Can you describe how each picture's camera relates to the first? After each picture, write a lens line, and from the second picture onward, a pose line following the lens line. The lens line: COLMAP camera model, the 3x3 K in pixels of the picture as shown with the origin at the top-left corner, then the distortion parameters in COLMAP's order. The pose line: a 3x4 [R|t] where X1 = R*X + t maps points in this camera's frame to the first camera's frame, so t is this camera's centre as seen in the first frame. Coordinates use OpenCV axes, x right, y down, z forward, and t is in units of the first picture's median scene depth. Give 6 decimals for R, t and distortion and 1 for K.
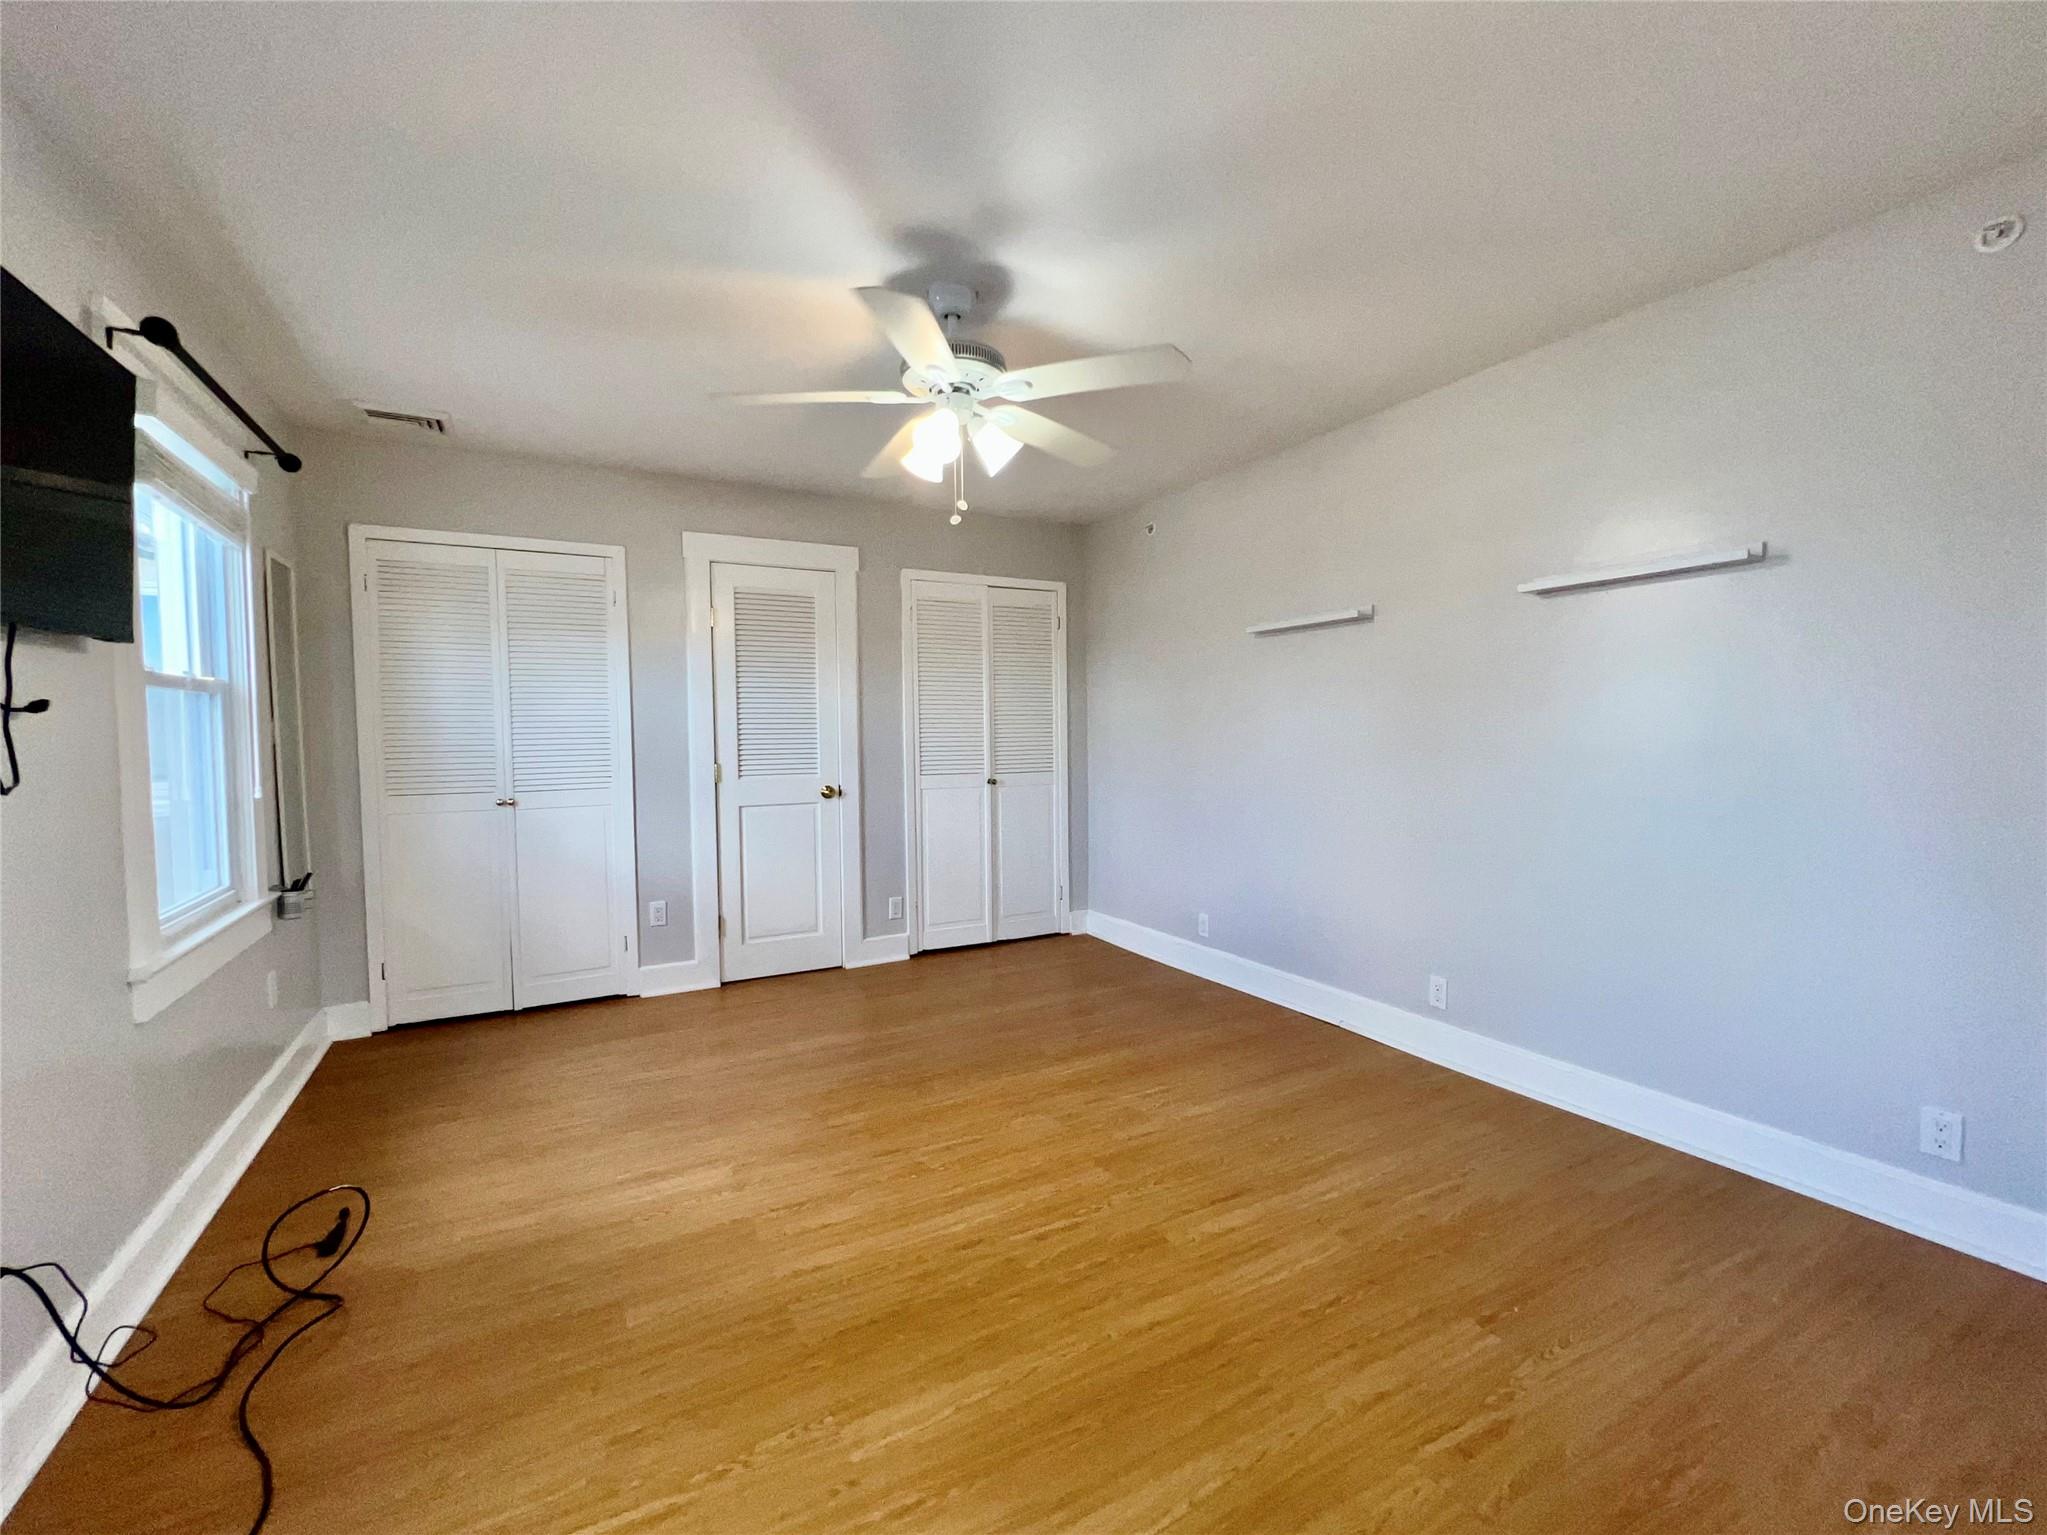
lens RADIAL K [[863.1, 0, 1020.1], [0, 863.1, 765.1], [0, 0, 1]] dist [-0.002083, -0.000018]
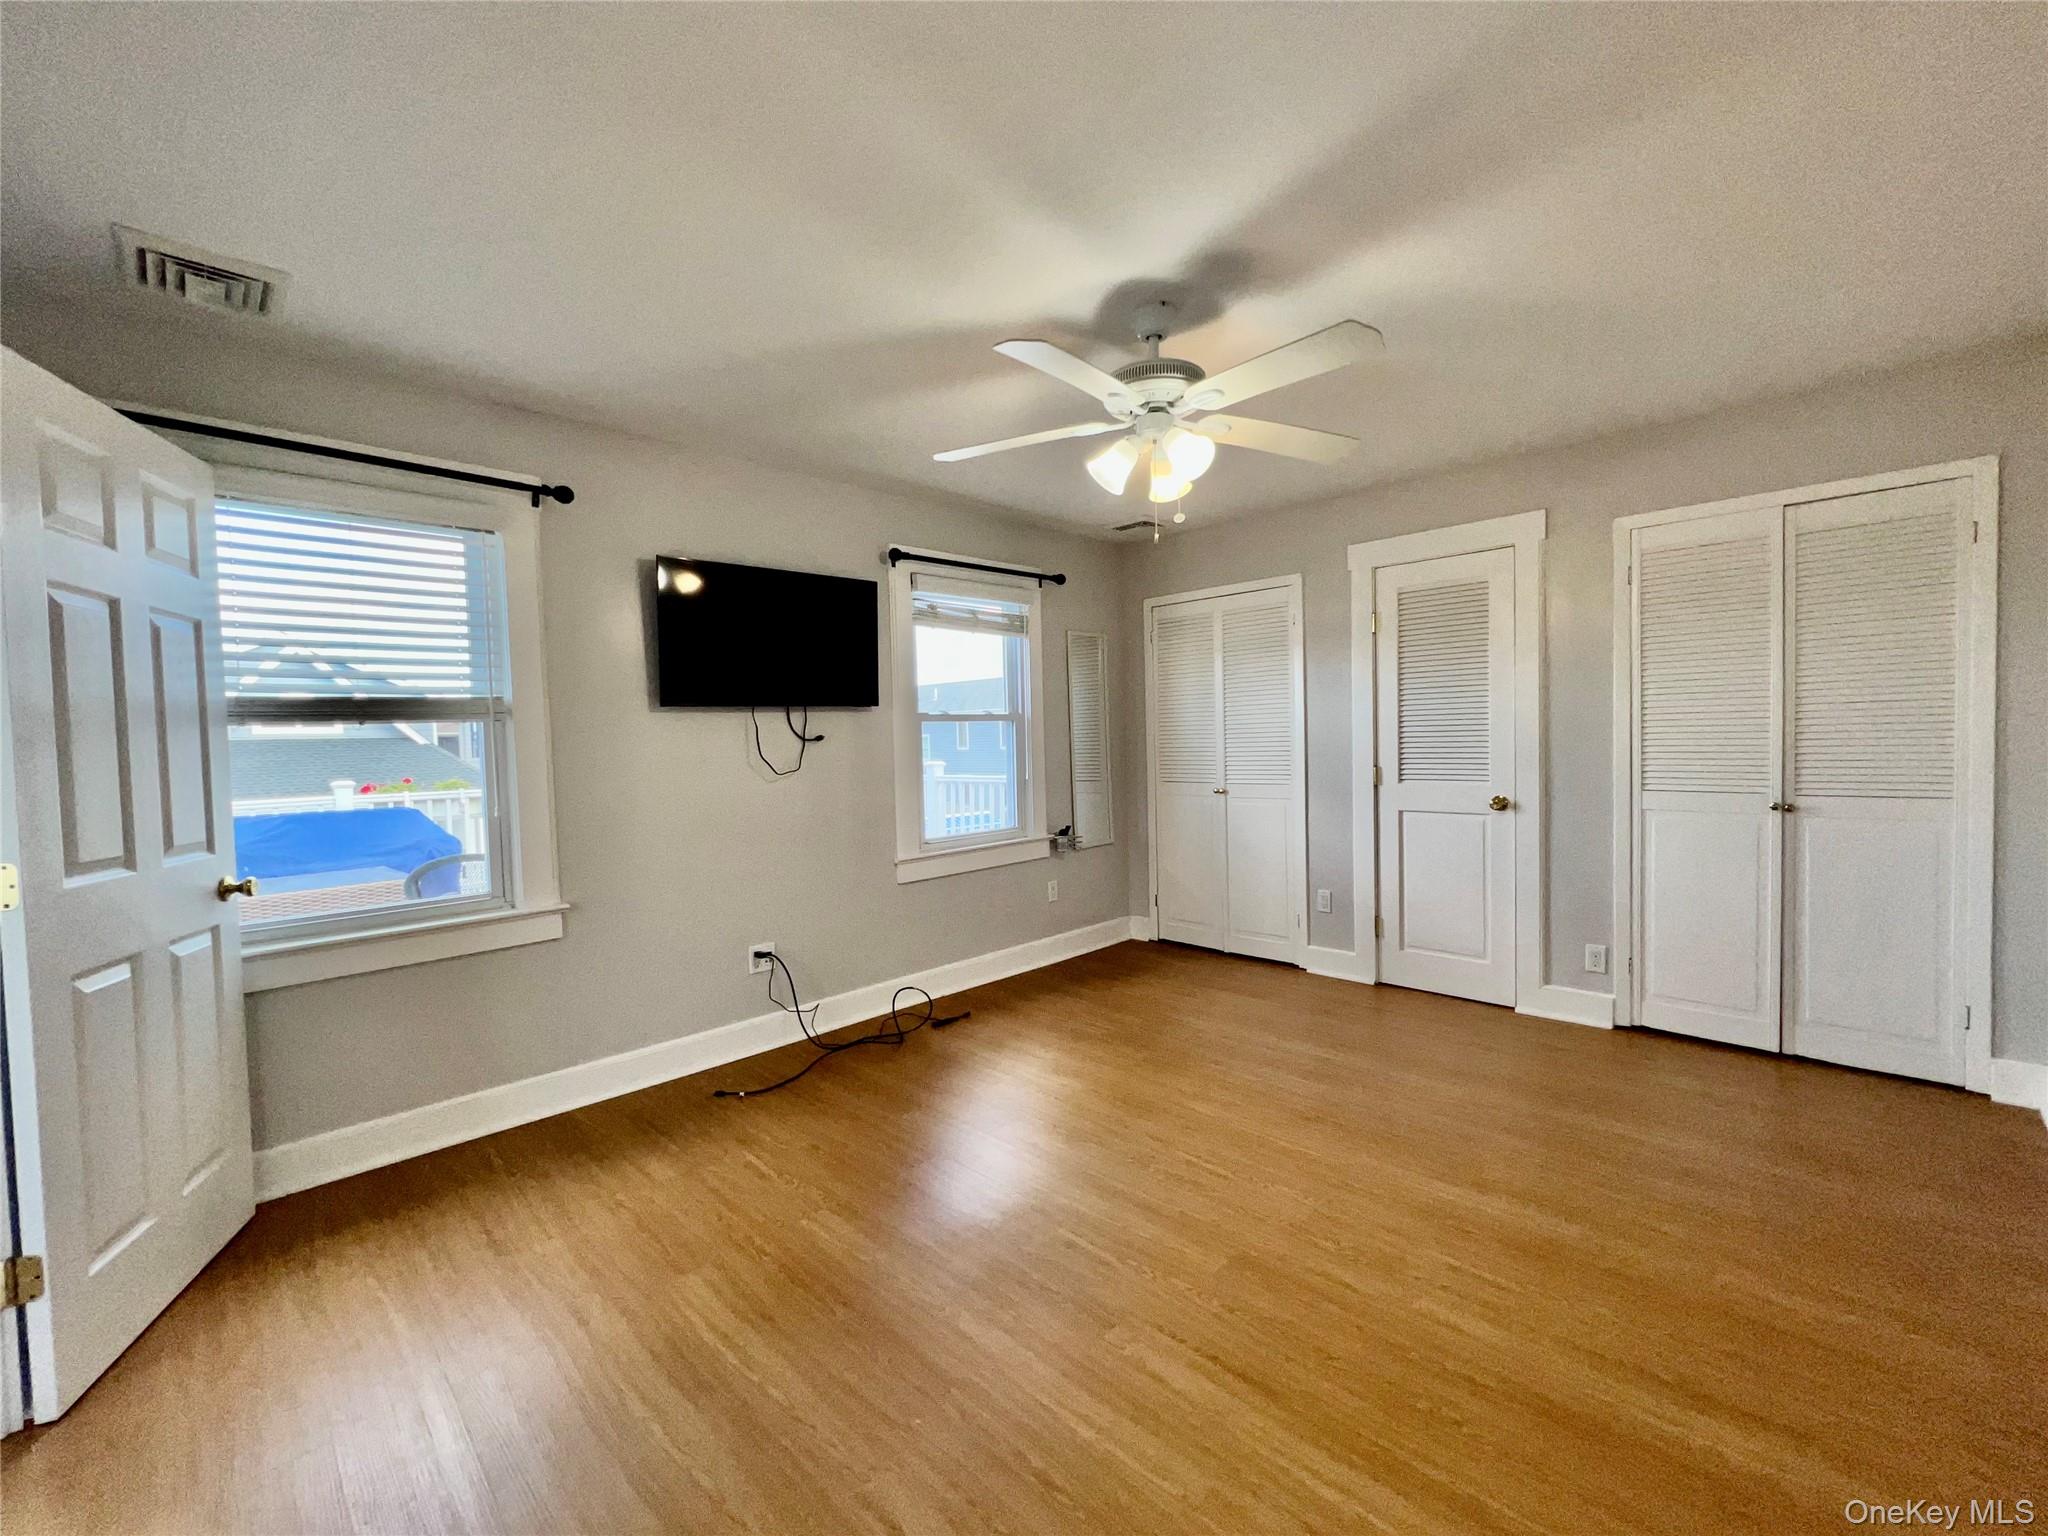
lens RADIAL K [[813.5, 0, 1023.2], [0, 813.5, 767.3], [0, 0, 1]] dist [0.000045, -0.000738]
pose [[0.298864, 0.035837, -0.953623, 0.447916], [-0.015858, 0.999343, 0.032586, -0.026114], [0.954164, 0.005384, 0.299236, 0.320378]]
